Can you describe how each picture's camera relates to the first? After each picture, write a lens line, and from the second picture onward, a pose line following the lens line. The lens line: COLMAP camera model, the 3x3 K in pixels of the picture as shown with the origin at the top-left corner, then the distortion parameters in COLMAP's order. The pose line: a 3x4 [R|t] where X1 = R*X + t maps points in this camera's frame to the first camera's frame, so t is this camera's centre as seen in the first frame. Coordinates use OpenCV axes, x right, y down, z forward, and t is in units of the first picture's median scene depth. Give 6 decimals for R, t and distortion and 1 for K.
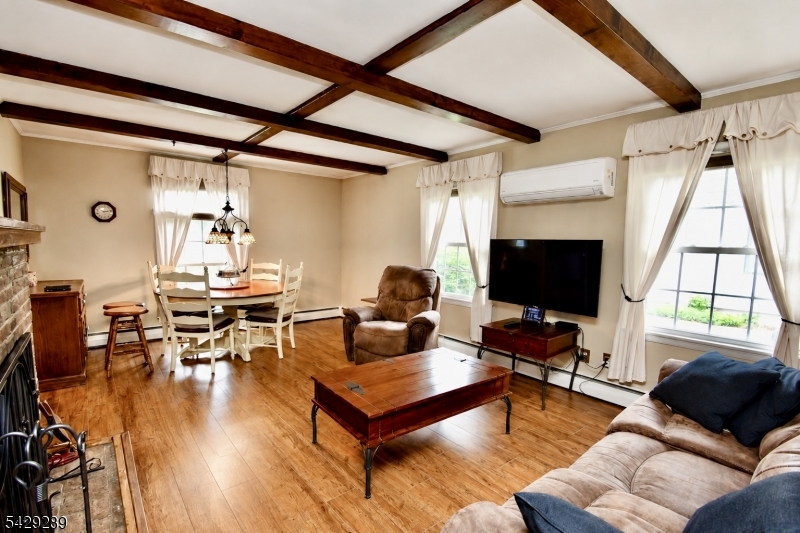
lens RADIAL K [[379.4, 0, 400.0], [0, 379.4, 266.5], [0, 0, 1]] dist [0.003210, 0.000188]
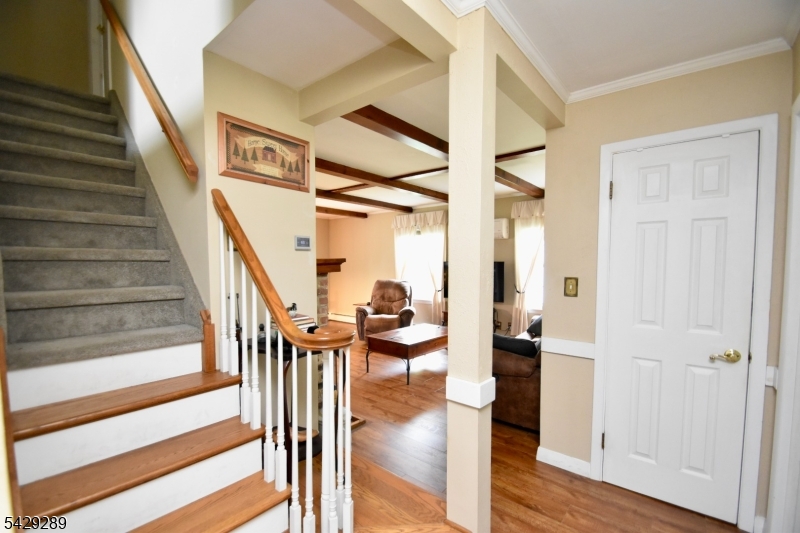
lens RADIAL K [[362.6, 0, 400.0], [0, 362.6, 266.5], [0, 0, 1]] dist [-0.000448, -0.000003]
pose [[0.979581, -0.020975, 0.199953, -0.294807], [0.031410, 0.998297, -0.049161, 0.023573], [-0.198581, 0.054437, 0.978571, -0.577867]]
